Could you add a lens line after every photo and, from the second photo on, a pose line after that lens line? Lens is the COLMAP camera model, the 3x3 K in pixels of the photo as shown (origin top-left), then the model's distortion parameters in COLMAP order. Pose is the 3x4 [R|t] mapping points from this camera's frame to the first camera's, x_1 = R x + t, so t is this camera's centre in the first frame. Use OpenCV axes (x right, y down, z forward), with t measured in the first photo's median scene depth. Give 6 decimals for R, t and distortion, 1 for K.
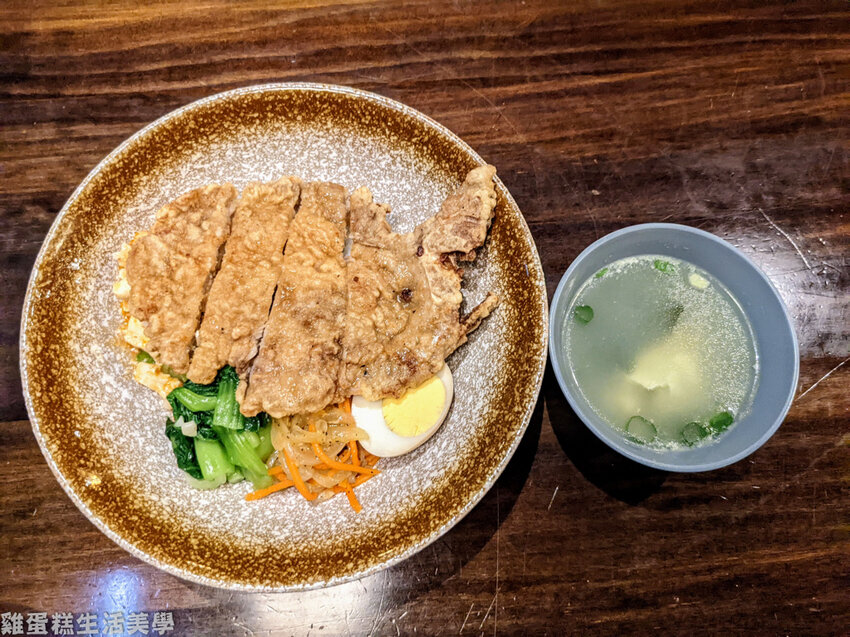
lens RADIAL K [[708.4, 0, 429.5], [0, 708.4, 297.5], [0, 0, 1]] dist [0.032267, -0.090720]
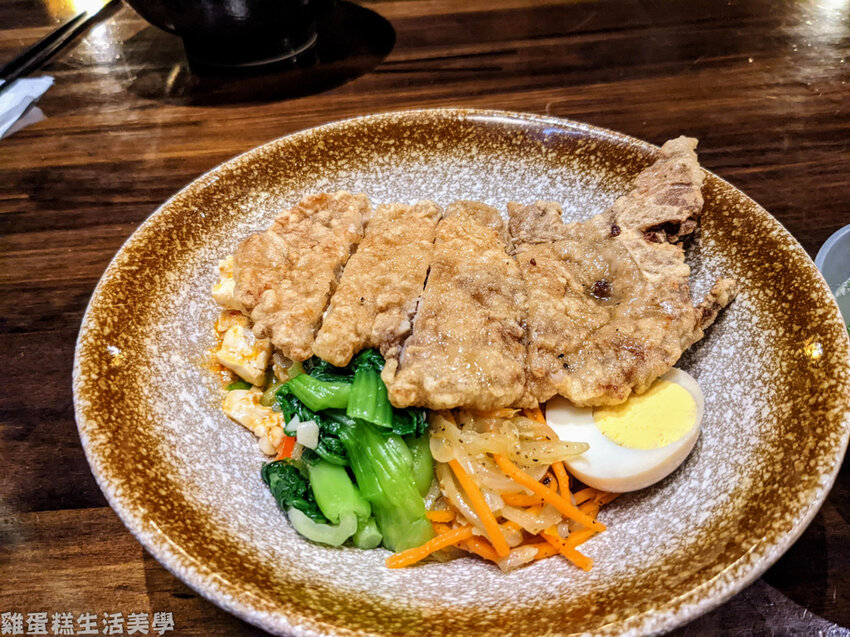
lens RADIAL K [[708.4, 0, 404.2], [0, 708.4, 309.7], [0, 0, 1]] dist [0.032267, -0.090720]
pose [[0.996540, -0.045698, -0.069428, -0.179266], [0.004479, 0.863607, -0.504145, 0.368317], [0.082997, 0.502090, 0.860824, 0.355087]]
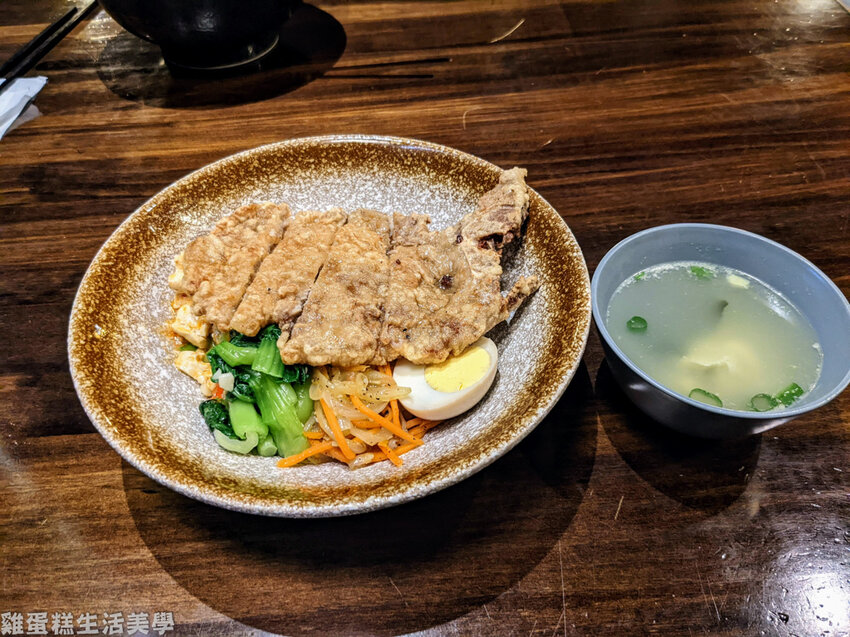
lens RADIAL K [[708.4, 0, 424.3], [0, 708.4, 317.5], [0, 0, 1]] dist [0.032267, -0.090720]
pose [[0.998271, -0.032764, -0.048803, -0.016852], [0.008163, 0.899477, -0.436893, 0.474732], [0.058212, 0.435739, 0.898189, 0.097801]]
